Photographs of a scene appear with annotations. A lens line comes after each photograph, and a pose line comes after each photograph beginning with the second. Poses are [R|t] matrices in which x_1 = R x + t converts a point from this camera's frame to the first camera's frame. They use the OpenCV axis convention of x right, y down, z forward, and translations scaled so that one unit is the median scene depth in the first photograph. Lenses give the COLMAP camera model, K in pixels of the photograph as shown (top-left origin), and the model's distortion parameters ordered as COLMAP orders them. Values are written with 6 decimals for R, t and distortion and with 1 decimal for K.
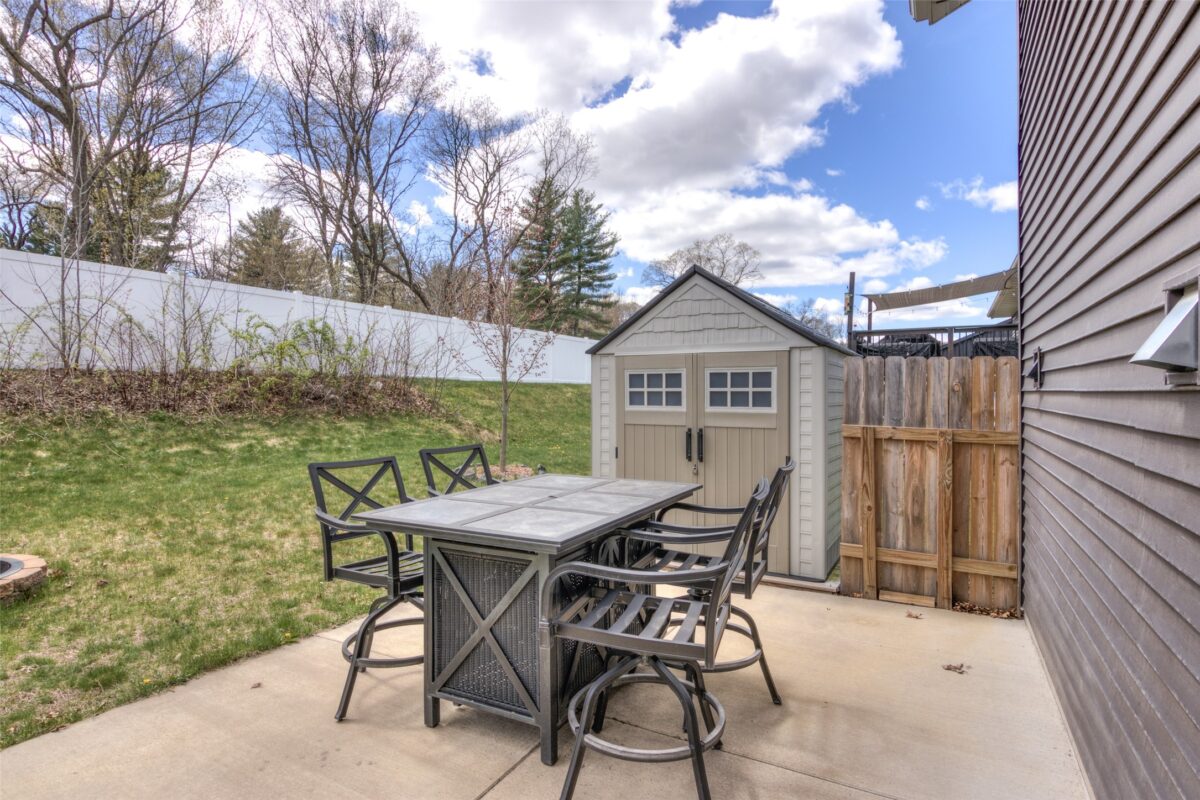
lens RADIAL K [[613.3, 0, 604.7], [0, 613.3, 395.7], [0, 0, 1]] dist [0.003253, -0.008203]
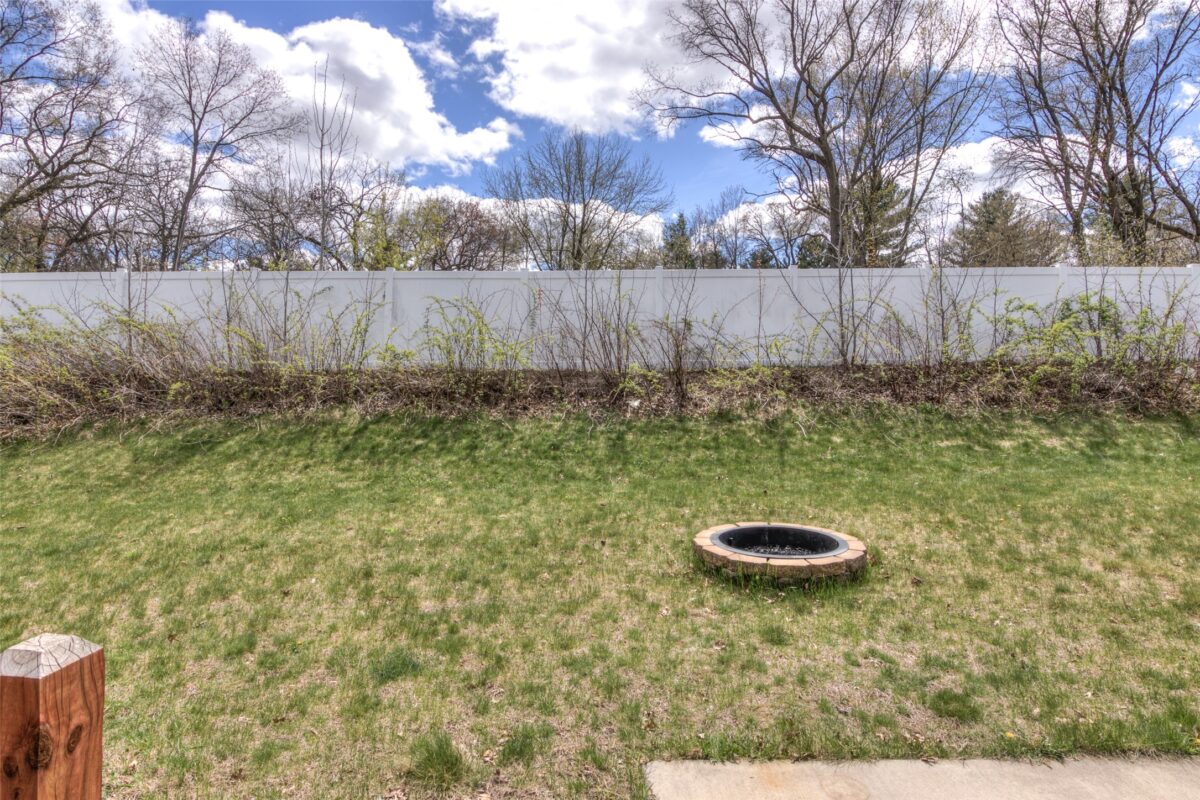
lens RADIAL K [[613.3, 0, 604.7], [0, 613.3, 395.7], [0, 0, 1]] dist [0.003253, -0.008203]
pose [[0.496246, 0.004181, -0.868172, -0.112961], [0.003393, 0.999971, 0.006755, 0.003736], [0.868175, -0.006297, 0.496218, 0.049006]]
